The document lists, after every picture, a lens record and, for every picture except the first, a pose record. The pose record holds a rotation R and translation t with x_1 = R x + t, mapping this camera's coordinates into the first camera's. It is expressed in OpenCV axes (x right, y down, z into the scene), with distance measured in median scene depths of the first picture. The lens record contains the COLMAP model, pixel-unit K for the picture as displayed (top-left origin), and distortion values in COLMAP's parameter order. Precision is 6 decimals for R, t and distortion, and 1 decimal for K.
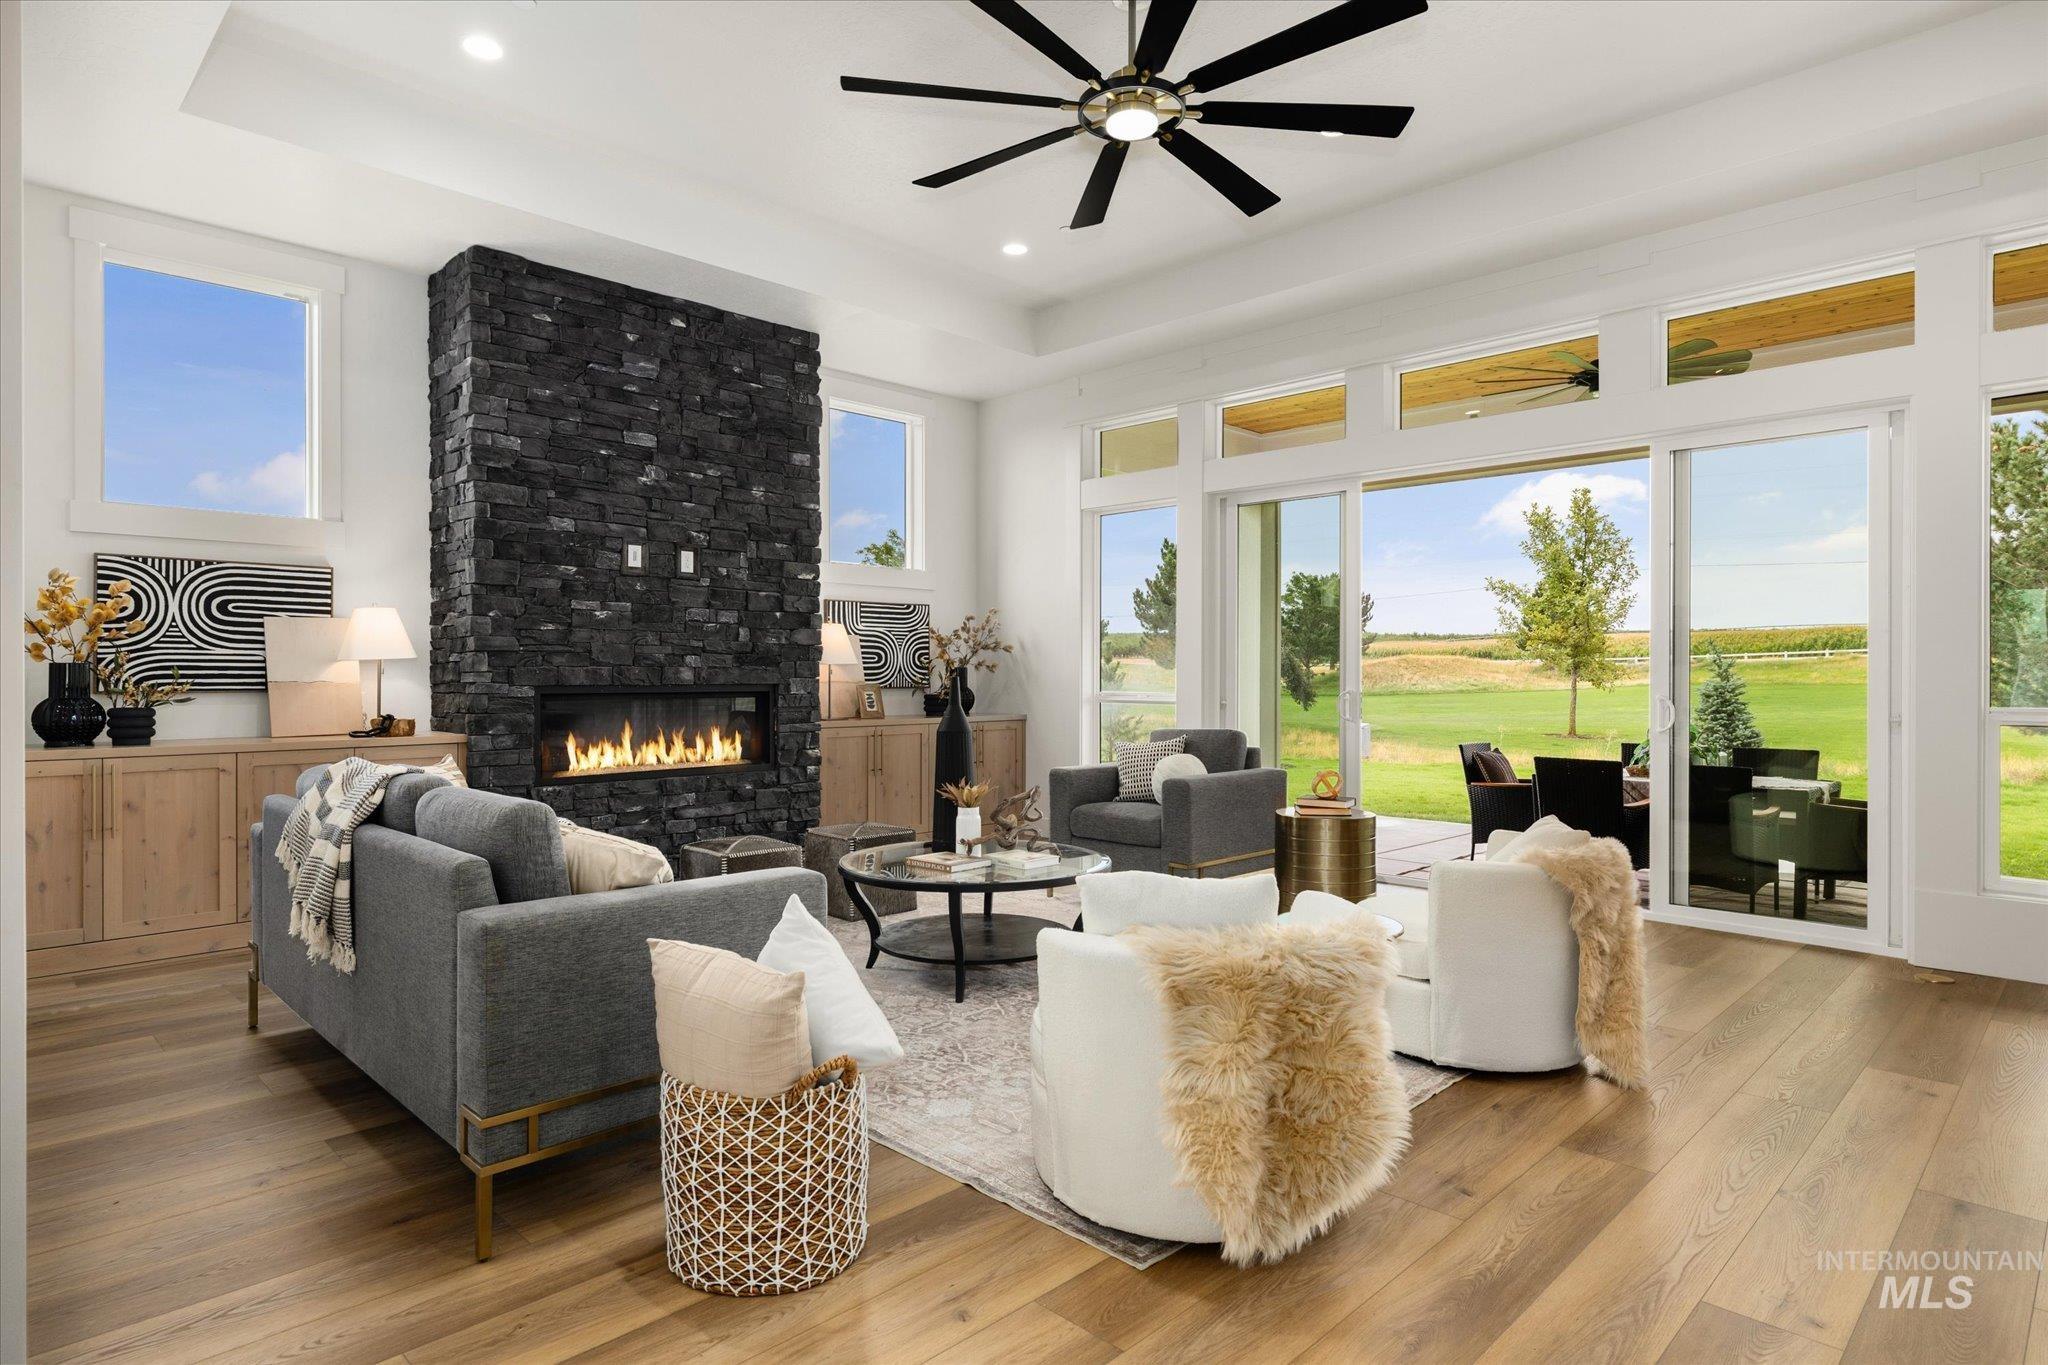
lens RADIAL K [[1121.8, 0, 1019.5], [0, 1121.8, 656.3], [0, 0, 1]] dist [0.003163, 0.001022]
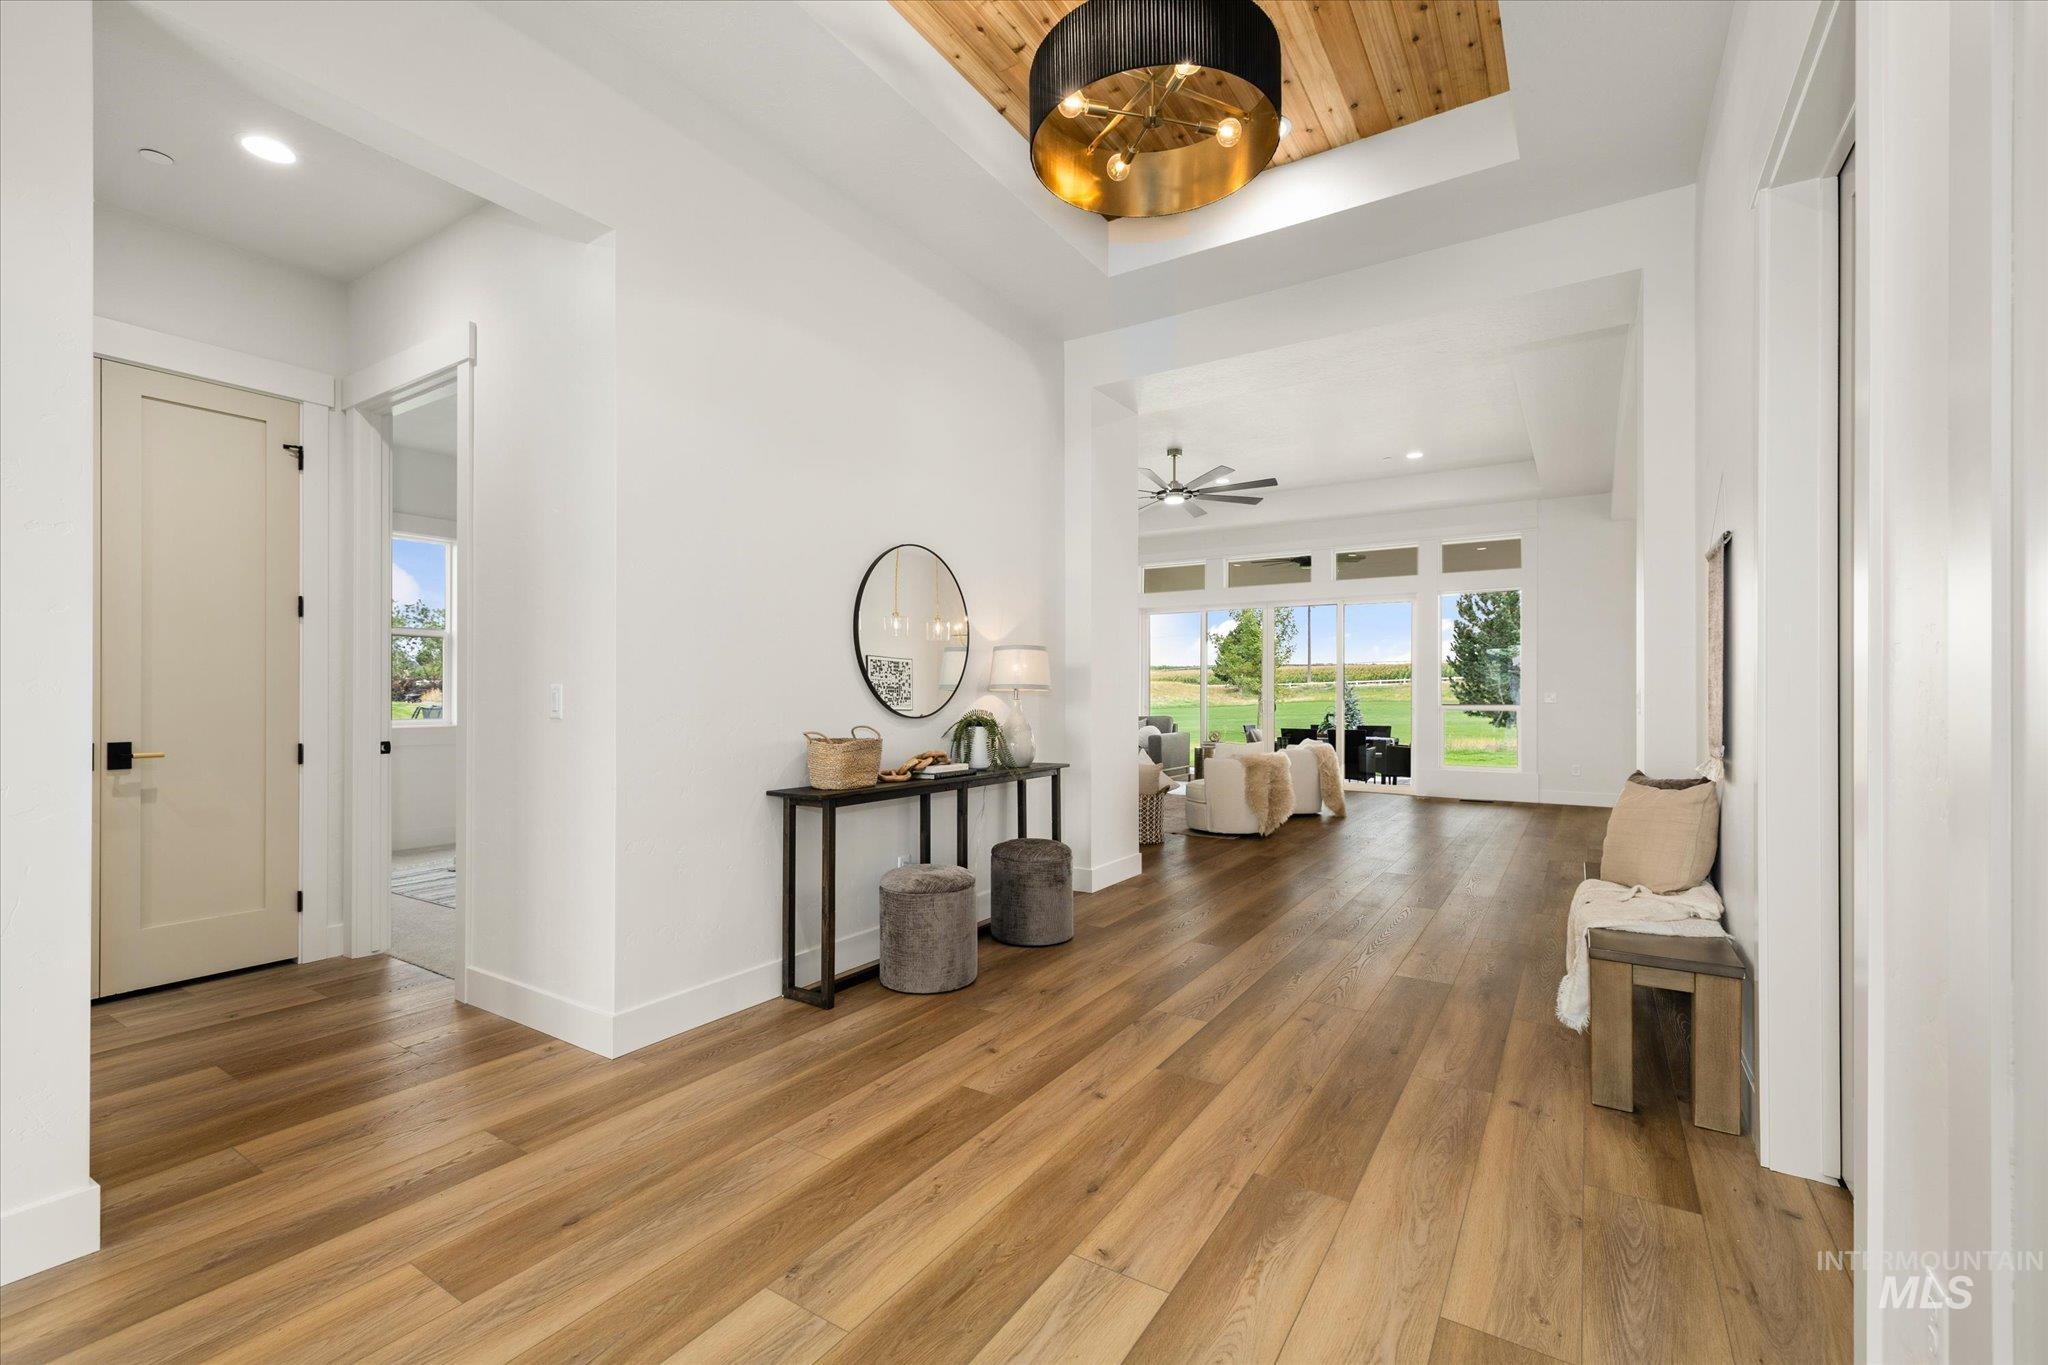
lens RADIAL K [[884.3, 0, 1038.7], [0, 884.3, 688.8], [0, 0, 1]] dist [0.000169, 0.003172]
pose [[0.973701, 0.001639, 0.227823, -0.433236], [-0.003684, 0.999957, 0.008549, -0.004829], [-0.227799, -0.009163, 0.973665, -0.642235]]
